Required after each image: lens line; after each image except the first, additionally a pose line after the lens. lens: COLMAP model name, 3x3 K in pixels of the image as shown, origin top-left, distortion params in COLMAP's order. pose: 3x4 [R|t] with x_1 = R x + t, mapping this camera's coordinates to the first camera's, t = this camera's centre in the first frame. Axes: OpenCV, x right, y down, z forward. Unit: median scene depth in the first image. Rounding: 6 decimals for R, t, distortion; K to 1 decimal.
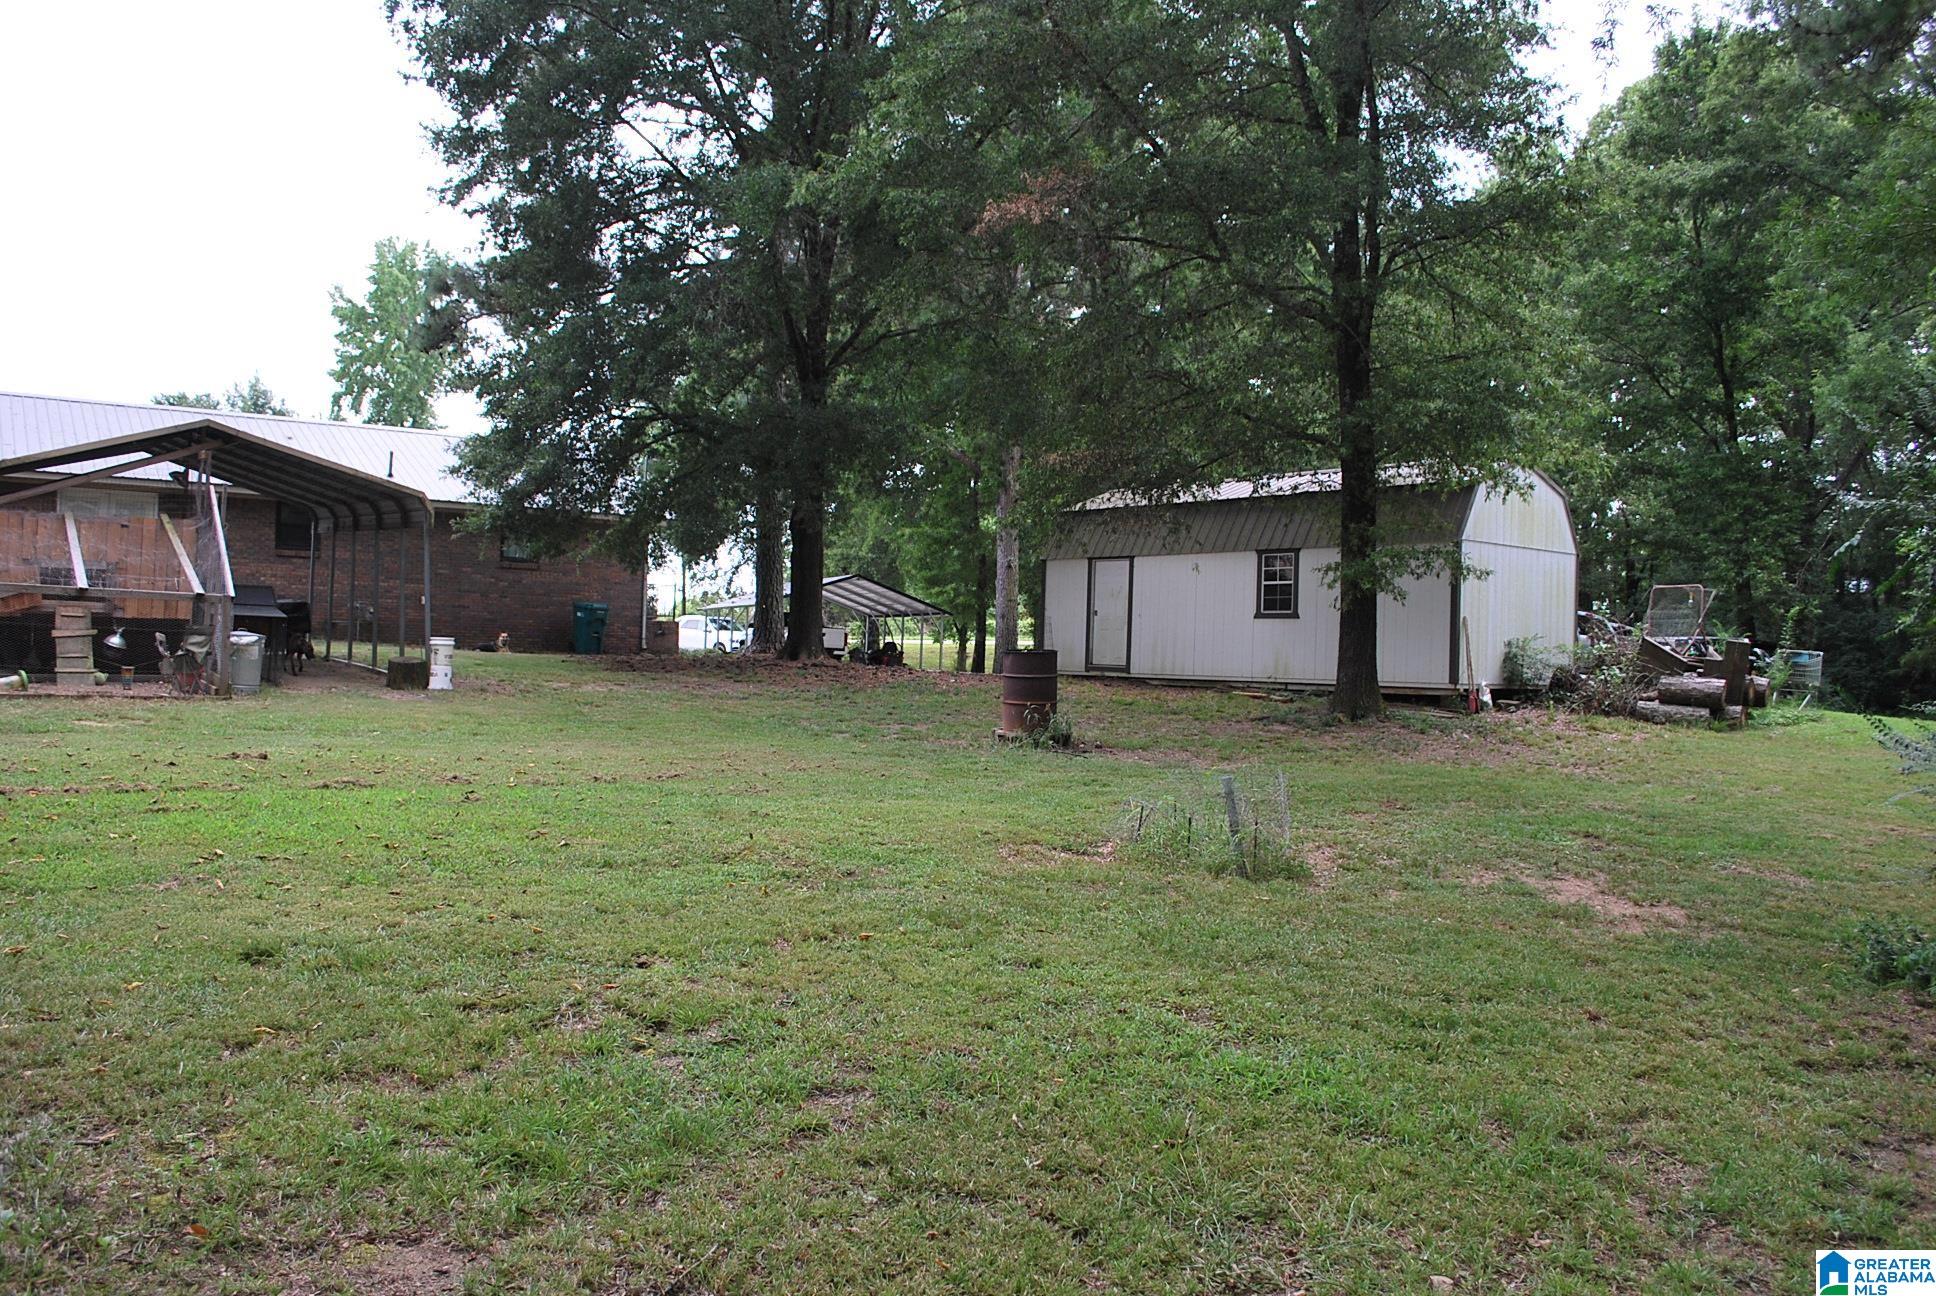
lens RADIAL K [[1524.8, 0, 968.0], [0, 1524.8, 648.0], [0, 0, 1]] dist [-0.073765, -0.003076]
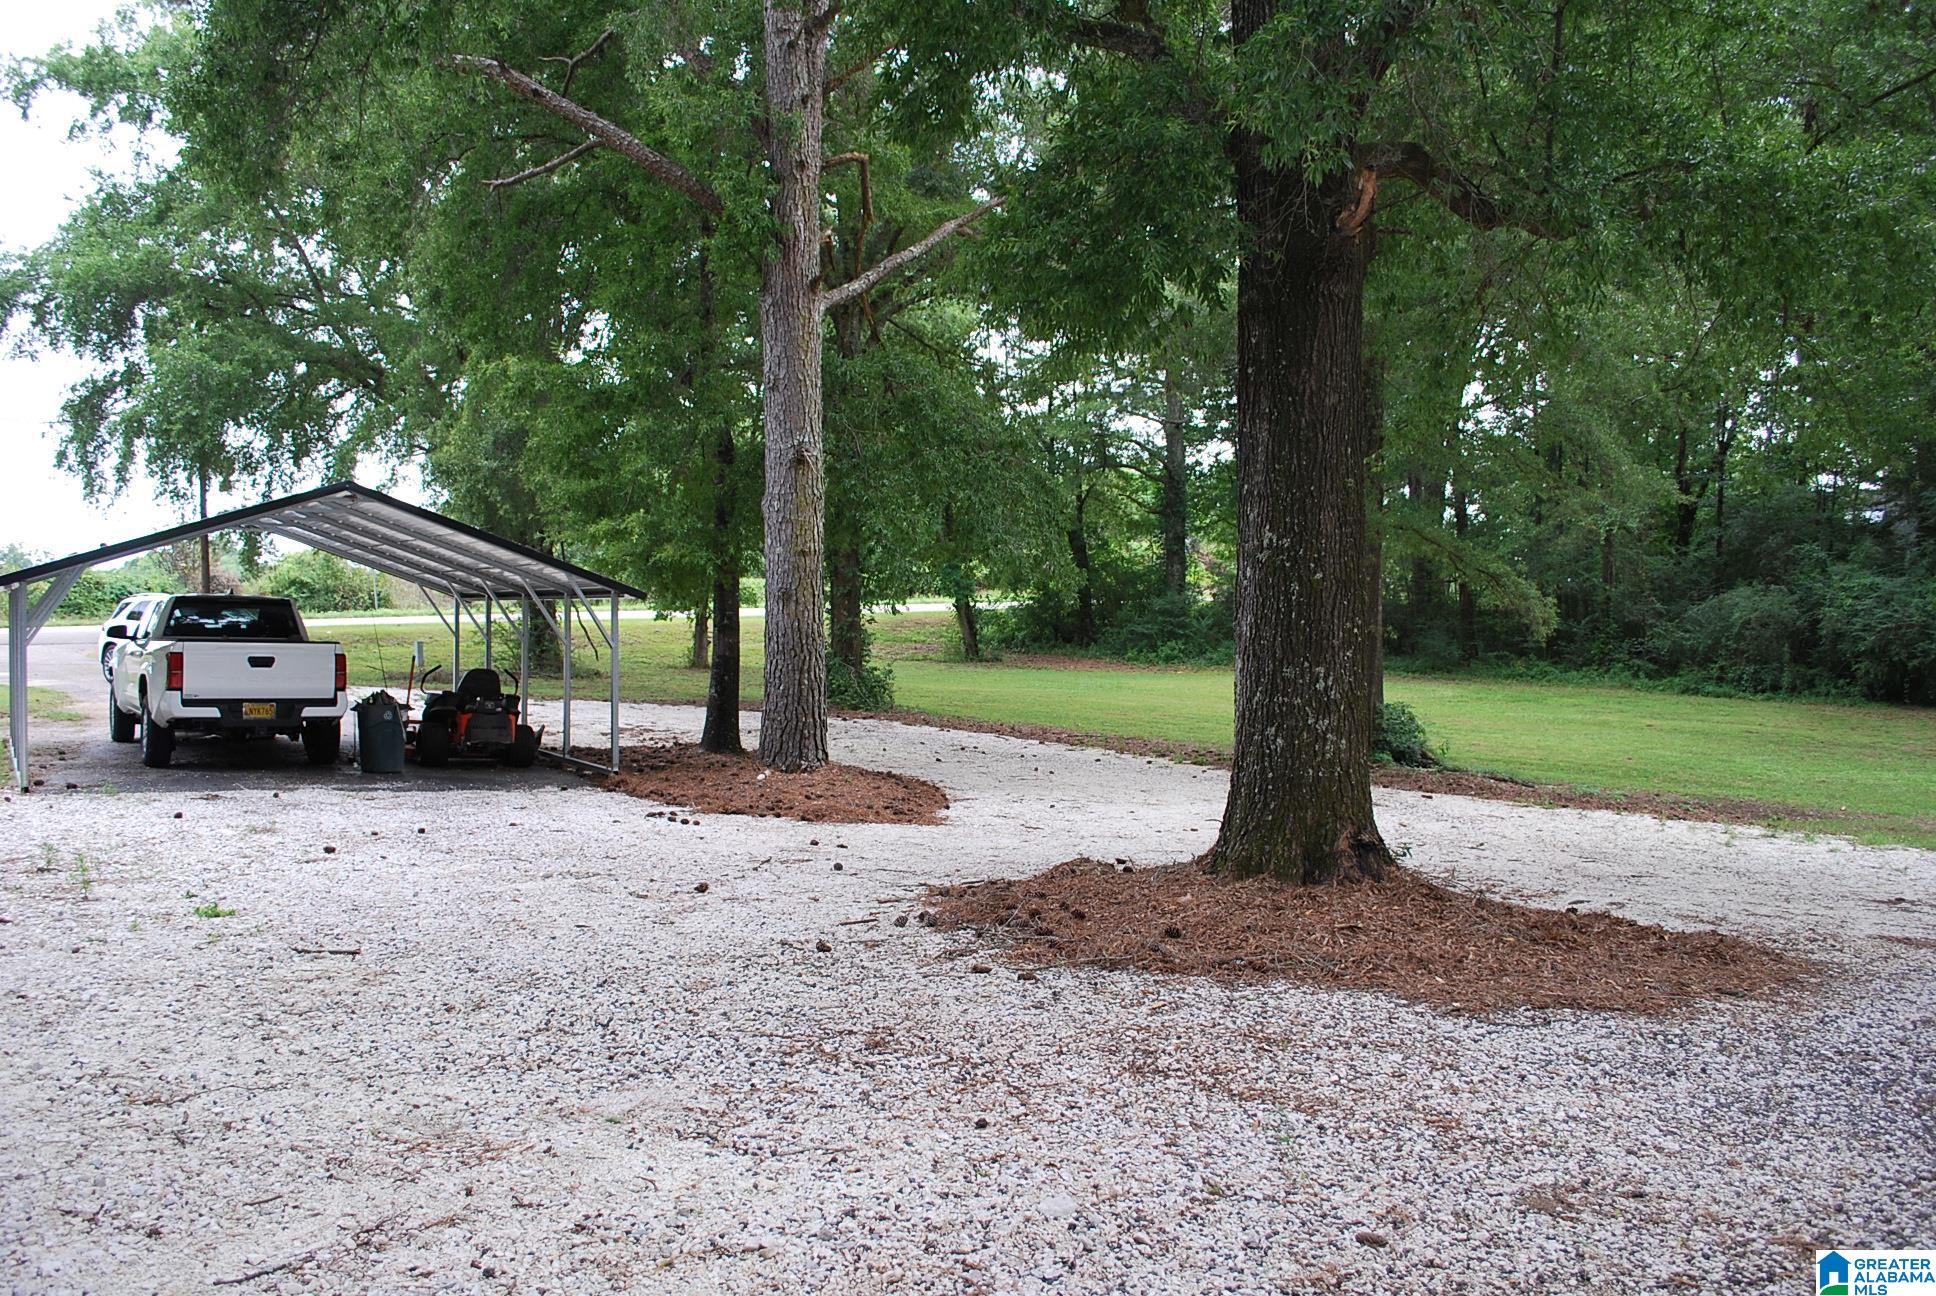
lens RADIAL K [[1524.8, 0, 968.0], [0, 1524.8, 648.0], [0, 0, 1]] dist [-0.073765, -0.003076]
pose [[0.987790, -0.026159, 0.153582, 0.009814], [0.019181, 0.998723, 0.046746, -0.024168], [-0.154608, -0.043229, 0.987030, 0.615351]]
